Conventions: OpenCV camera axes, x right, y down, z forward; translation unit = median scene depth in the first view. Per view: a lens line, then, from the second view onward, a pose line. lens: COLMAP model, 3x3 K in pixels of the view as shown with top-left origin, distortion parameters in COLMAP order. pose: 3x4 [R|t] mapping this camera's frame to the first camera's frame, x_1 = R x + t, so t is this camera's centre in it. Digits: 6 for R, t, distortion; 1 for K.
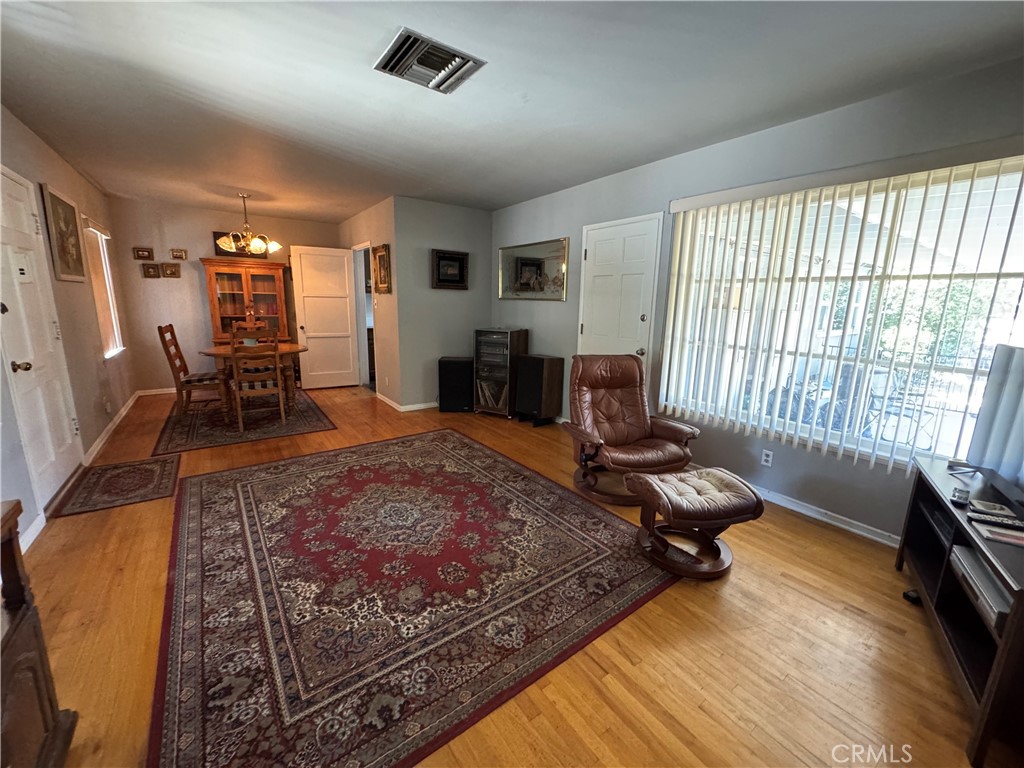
lens RADIAL K [[406.0, 0, 512.3], [0, 406.0, 381.7], [0, 0, 1]] dist [-0.003039, -0.000259]
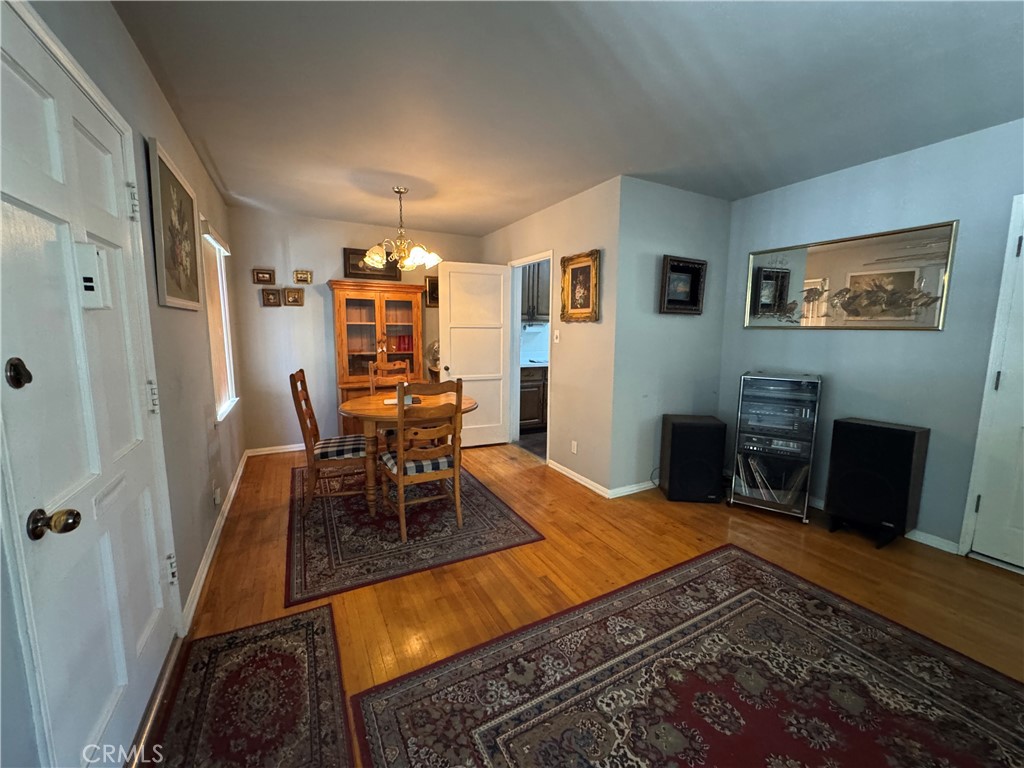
lens RADIAL K [[406.0, 0, 512.3], [0, 406.0, 381.7], [0, 0, 1]] dist [-0.003039, -0.000259]
pose [[0.991164, 0.005190, -0.132538, -0.366393], [-0.013970, 0.997761, -0.065404, -0.075025], [0.131902, 0.066678, 0.989018, 0.333554]]
